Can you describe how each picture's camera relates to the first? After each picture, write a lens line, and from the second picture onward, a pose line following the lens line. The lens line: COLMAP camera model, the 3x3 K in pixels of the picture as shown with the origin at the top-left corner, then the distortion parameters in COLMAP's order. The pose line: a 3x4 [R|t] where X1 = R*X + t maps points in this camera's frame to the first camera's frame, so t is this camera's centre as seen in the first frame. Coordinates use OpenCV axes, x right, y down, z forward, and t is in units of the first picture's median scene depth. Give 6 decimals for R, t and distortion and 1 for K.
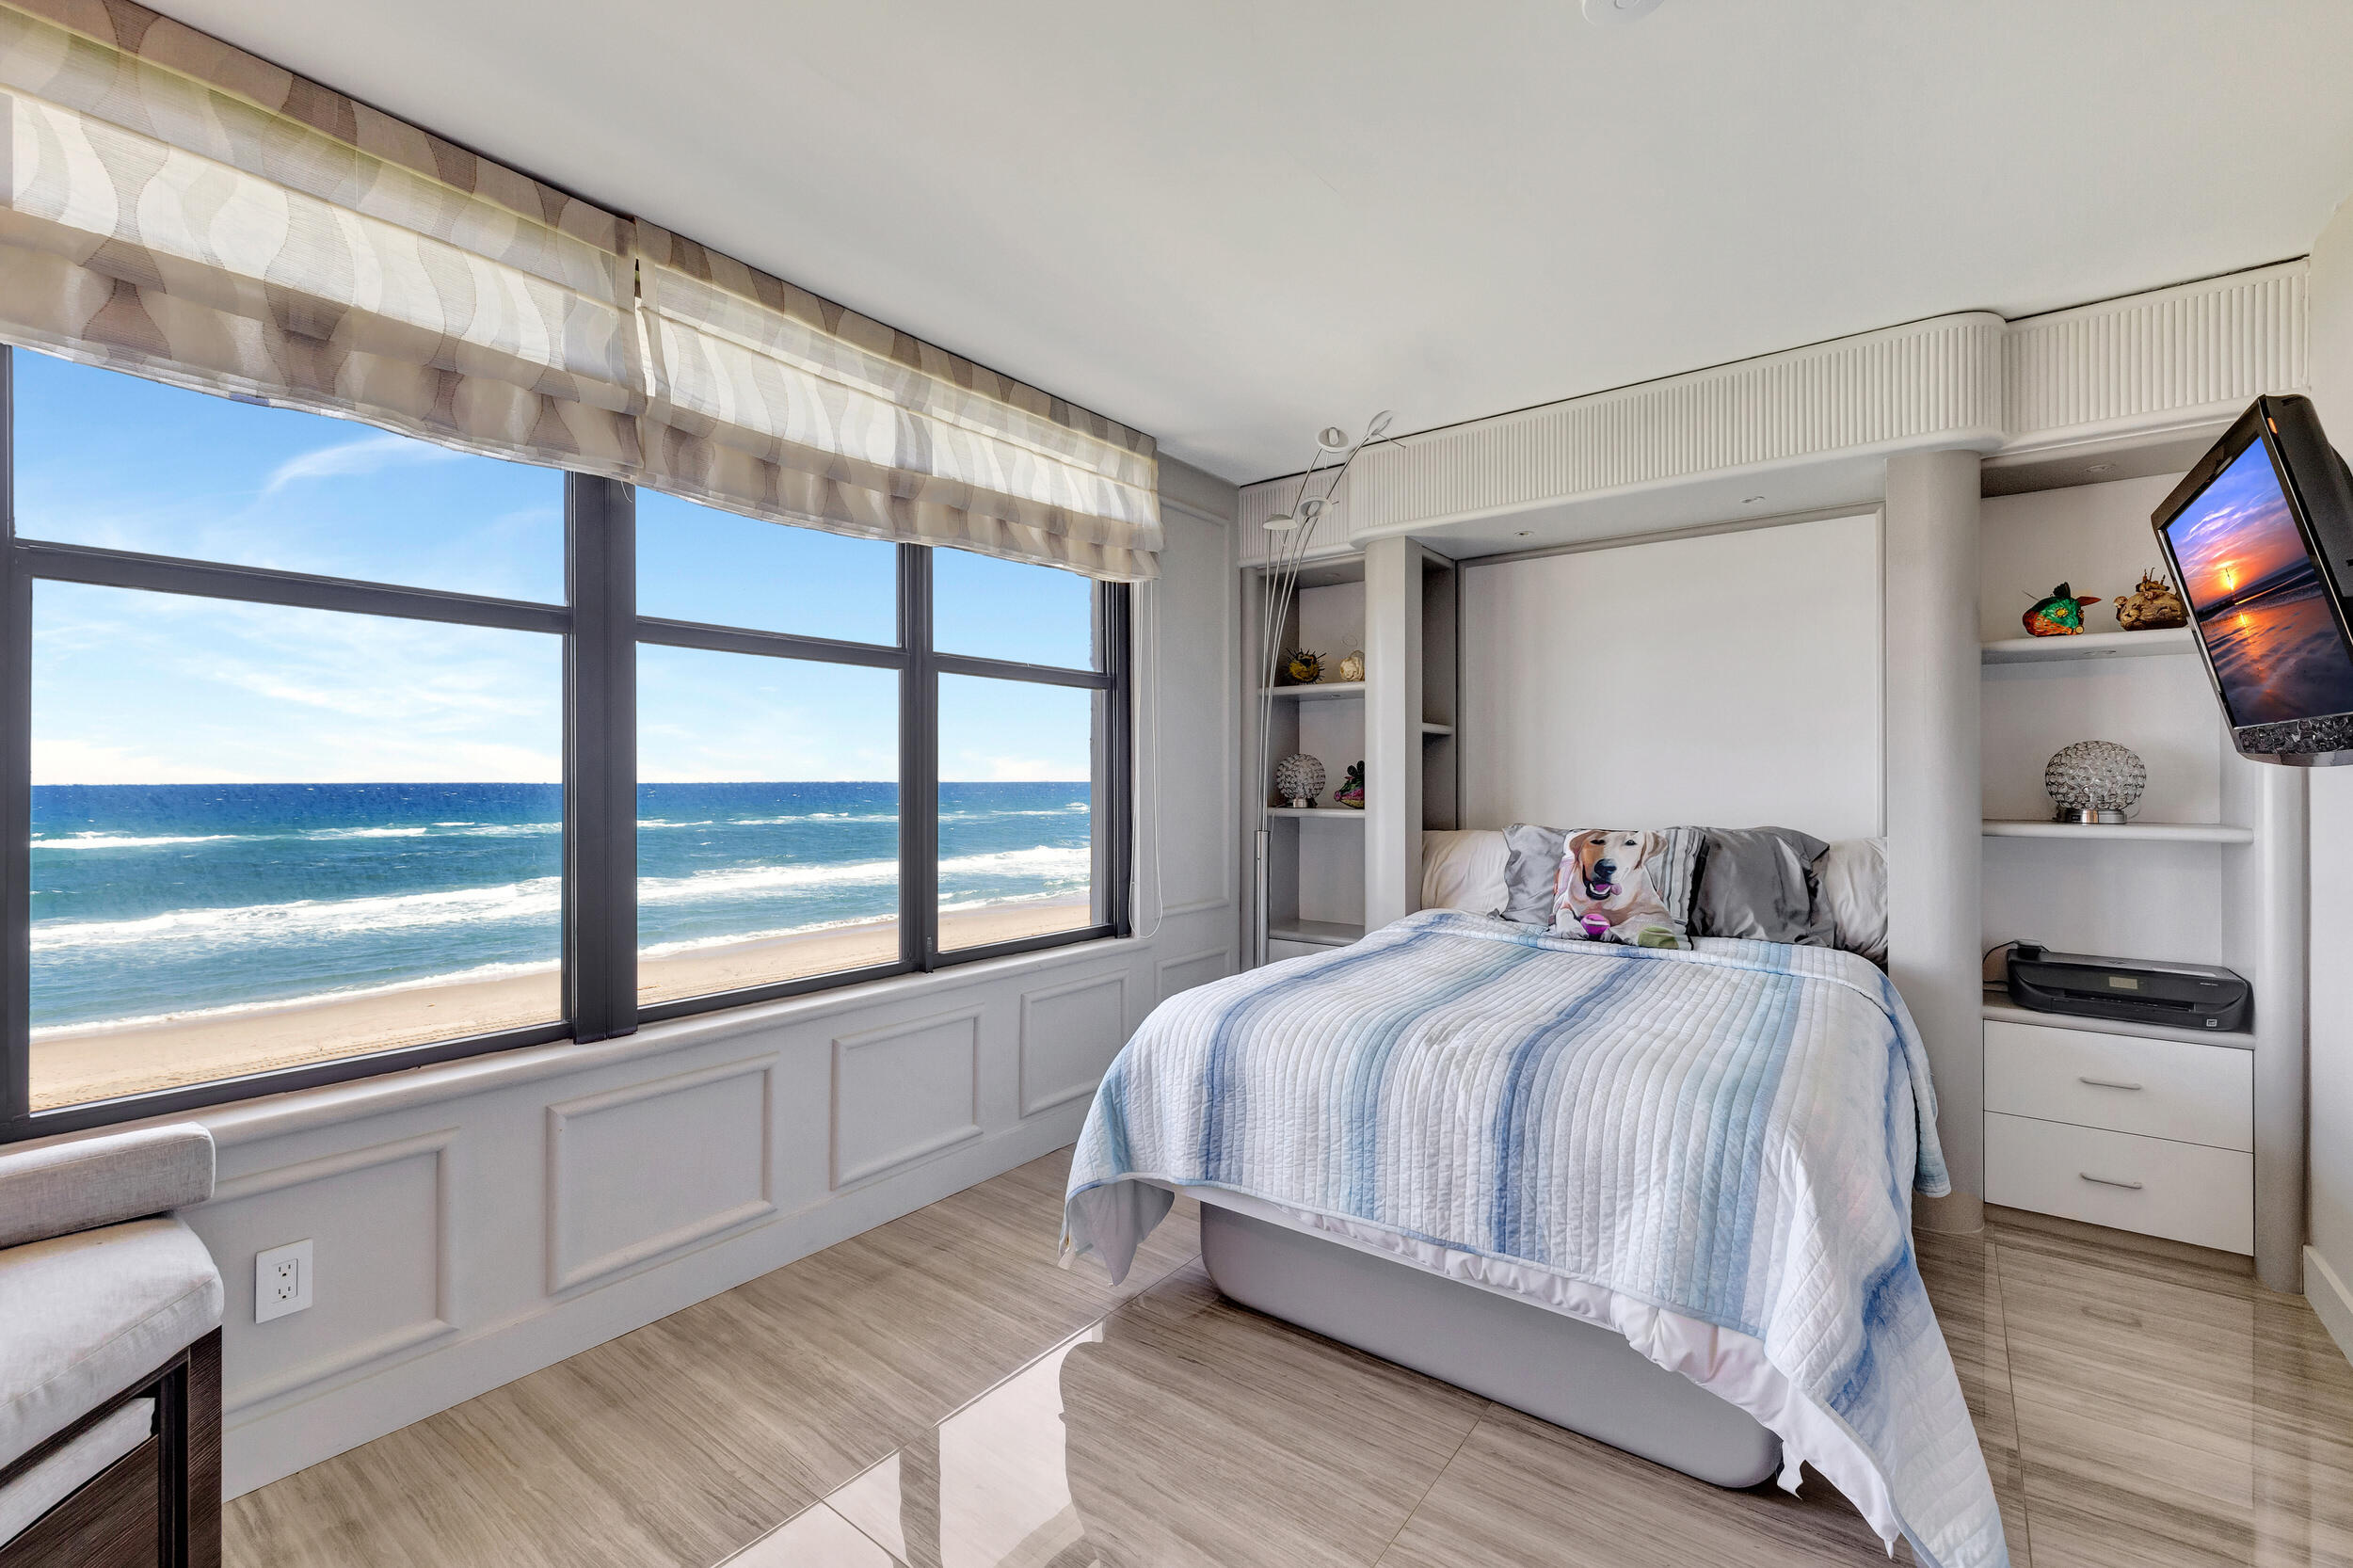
lens RADIAL K [[988.0, 0, 1200.9], [0, 988.0, 782.4], [0, 0, 1]] dist [0.000673, 0.000629]
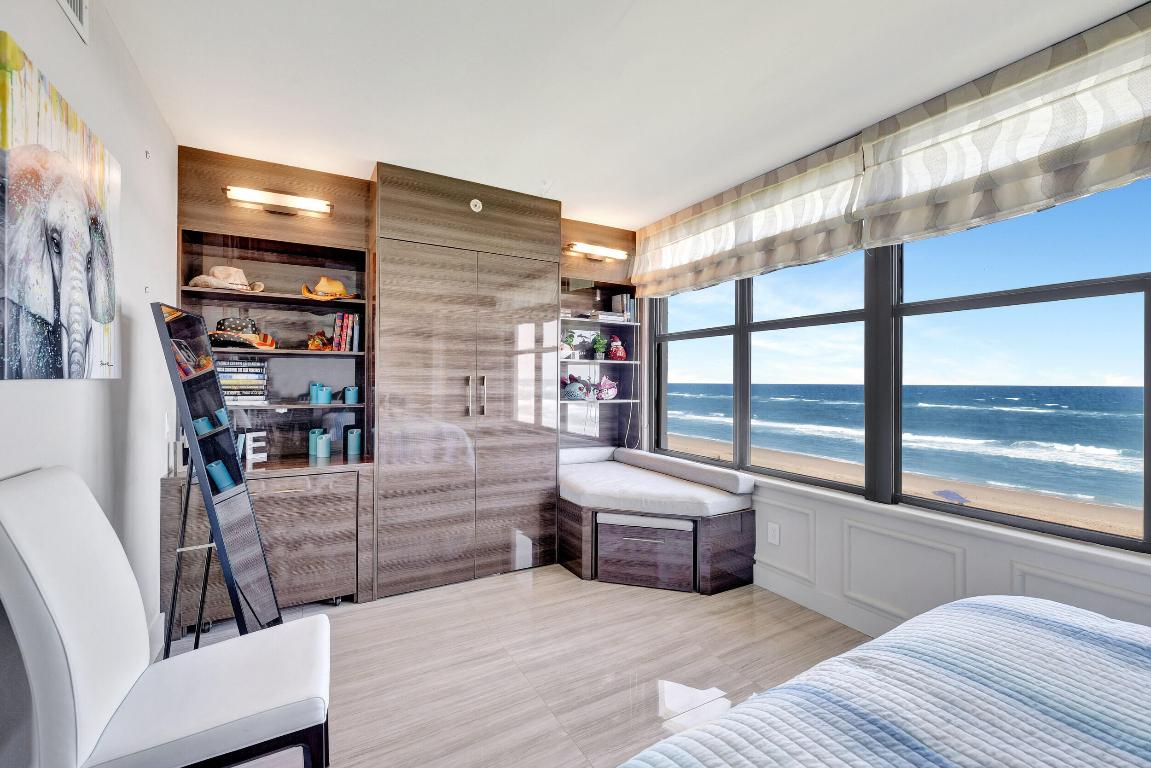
lens RADIAL K [[483.3, 0, 586.4], [0, 483.3, 378.8], [0, 0, 1]] dist [0.000673, 0.000629]
pose [[-0.410133, -0.005405, -0.912010, 0.681580], [-0.012781, 0.999918, -0.000178, -0.004600], [0.911936, 0.011584, -0.410168, 0.899304]]
